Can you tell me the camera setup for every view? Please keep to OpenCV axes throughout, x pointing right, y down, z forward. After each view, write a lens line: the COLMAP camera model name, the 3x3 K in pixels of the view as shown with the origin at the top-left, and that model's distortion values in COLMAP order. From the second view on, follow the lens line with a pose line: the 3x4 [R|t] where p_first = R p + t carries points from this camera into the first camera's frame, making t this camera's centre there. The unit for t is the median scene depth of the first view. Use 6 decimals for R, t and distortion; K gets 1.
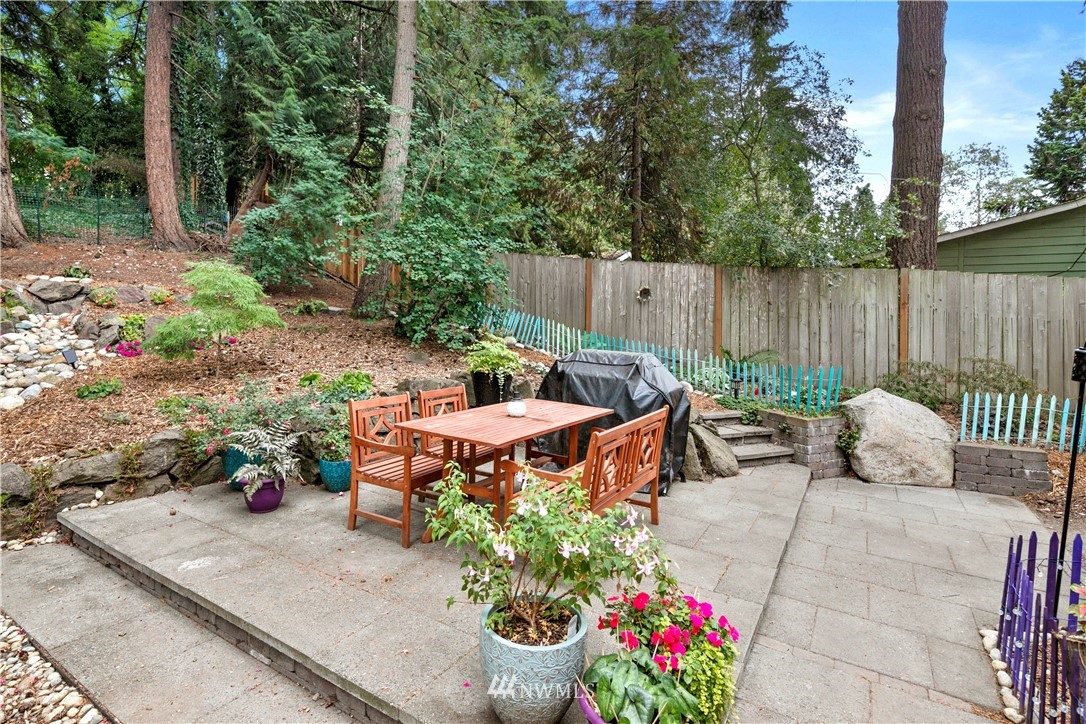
lens RADIAL K [[528.0, 0, 543.0], [0, 528.0, 362.0], [0, 0, 1]] dist [0.001247, 0.000165]
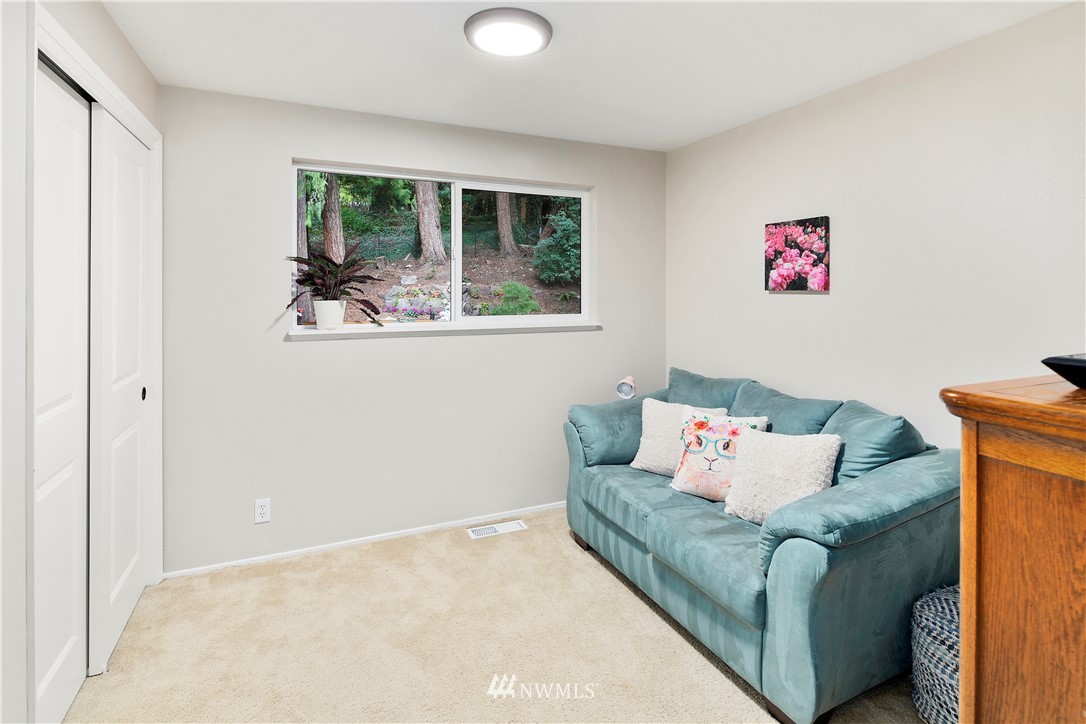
lens RADIAL K [[528.0, 0, 543.0], [0, 528.0, 362.0], [0, 0, 1]] dist [0.001247, 0.000165]
pose [[0.838795, 0.065991, -0.540433, 0.448485], [-0.030502, 0.996764, 0.074372, -0.014443], [0.543592, -0.045899, 0.838094, -0.509253]]
